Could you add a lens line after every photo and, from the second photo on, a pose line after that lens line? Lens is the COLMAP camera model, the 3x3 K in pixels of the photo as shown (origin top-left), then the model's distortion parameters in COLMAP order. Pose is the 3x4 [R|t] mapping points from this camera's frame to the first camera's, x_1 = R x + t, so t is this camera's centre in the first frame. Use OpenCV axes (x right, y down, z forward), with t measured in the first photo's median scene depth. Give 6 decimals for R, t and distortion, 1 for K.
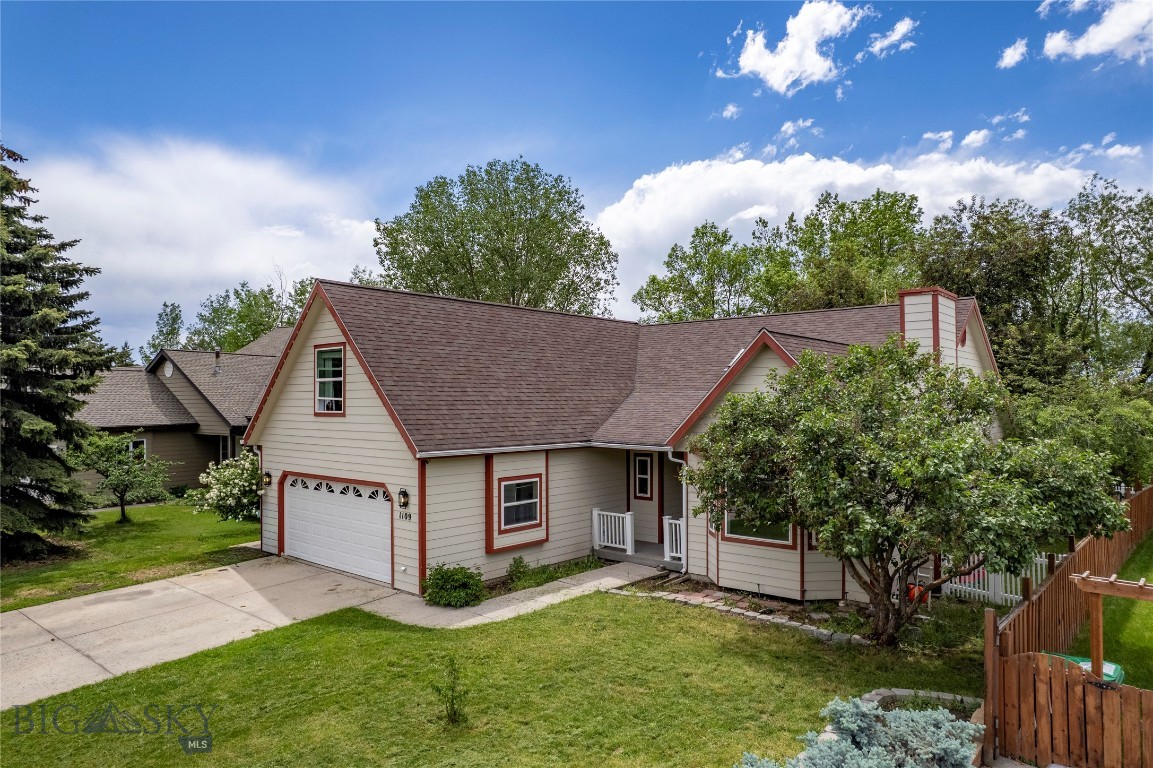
lens RADIAL K [[737.6, 0, 576.5], [0, 737.6, 384.0], [0, 0, 1]] dist [-0.059899, 0.041992]
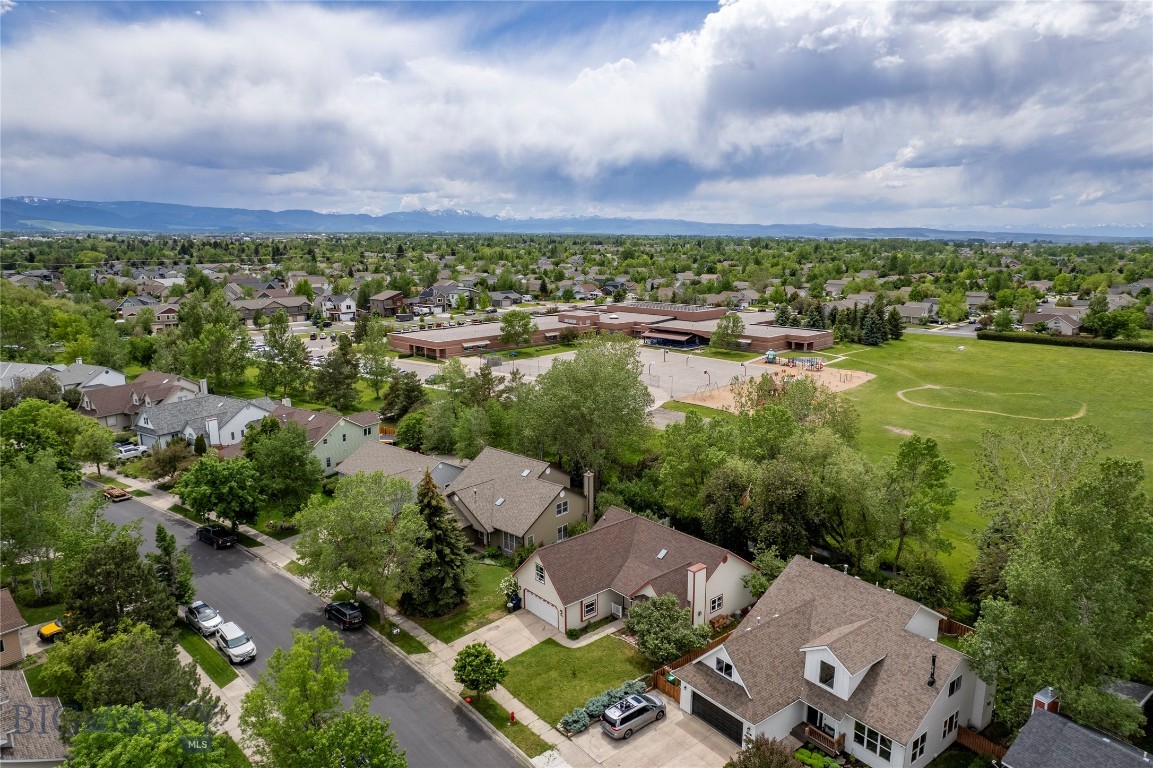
lens RADIAL K [[740.3, 0, 578.8], [0, 740.3, 383.8], [0, 0, 1]] dist [-0.065389, 0.050269]
pose [[0.989427, 0.026178, -0.142653, 0.392768], [0.006058, 0.975258, 0.220986, -1.872945], [0.144908, -0.219513, 0.964788, -2.517061]]
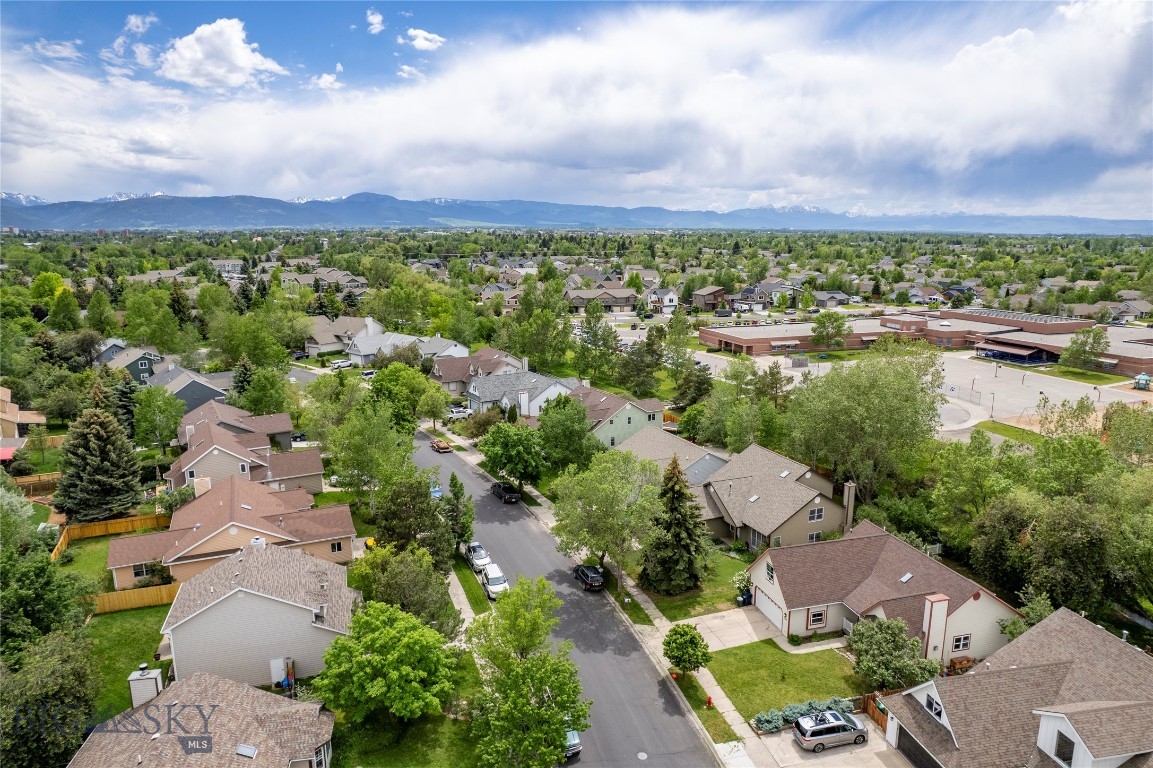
lens RADIAL K [[740.3, 0, 578.8], [0, 740.3, 383.8], [0, 0, 1]] dist [-0.065389, 0.050269]
pose [[0.827750, 0.110608, -0.550087, 0.854467], [0.016065, 0.975304, 0.220282, -1.879339], [0.560867, -0.191176, 0.805531, -2.505932]]
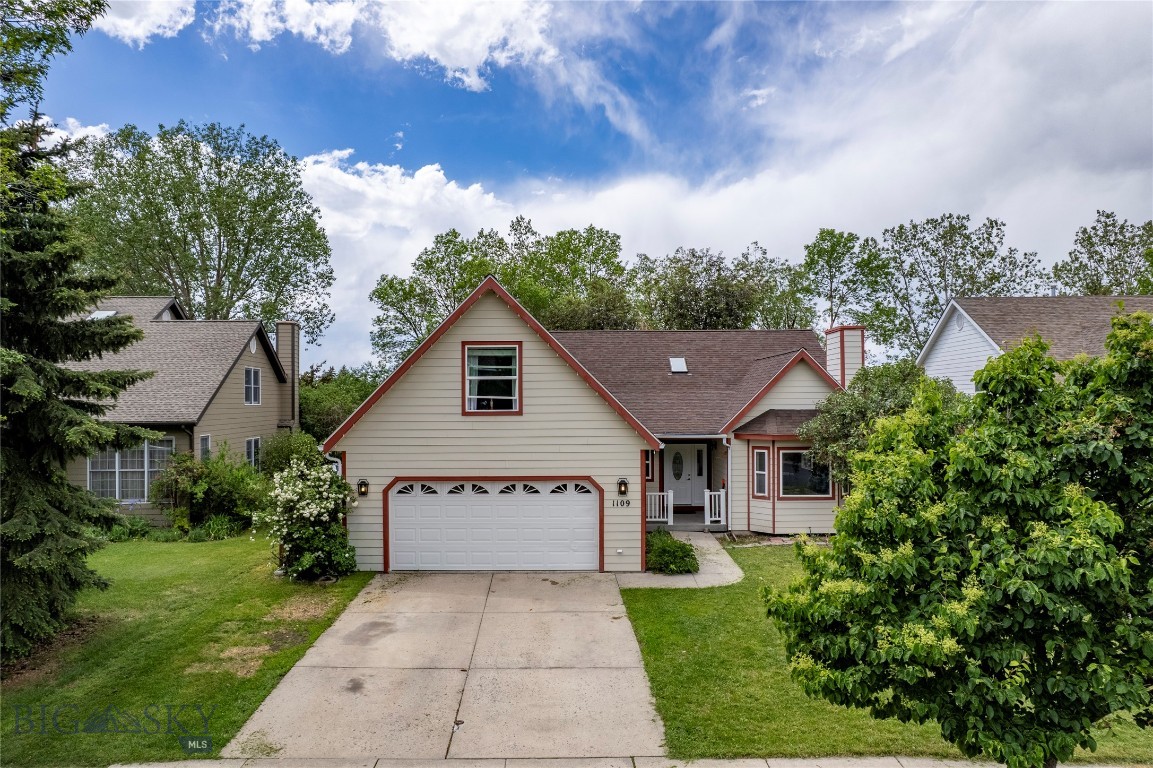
lens RADIAL K [[740.3, 0, 578.8], [0, 740.3, 383.8], [0, 0, 1]] dist [-0.065389, 0.050269]
pose [[0.762604, 0.012247, 0.646749, -0.930406], [-0.011541, 0.999919, -0.005326, 0.006968], [-0.646762, -0.003403, 0.762684, 0.183508]]
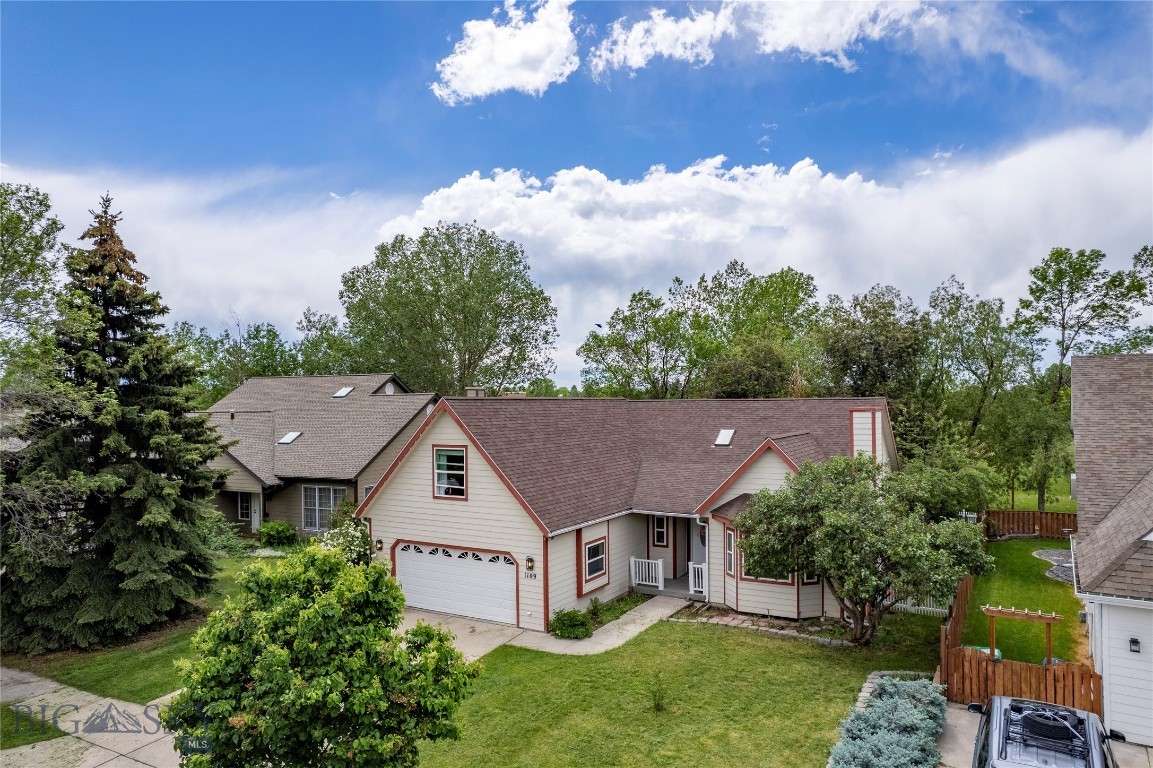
lens RADIAL K [[741.6, 0, 582.0], [0, 741.6, 394.7], [0, 0, 1]] dist [-0.031258, 0.000672]
pose [[0.980436, -0.003248, 0.196814, -0.384580], [0.000842, 0.999924, 0.012303, -0.169084], [-0.196839, -0.011896, 0.980364, -0.368725]]
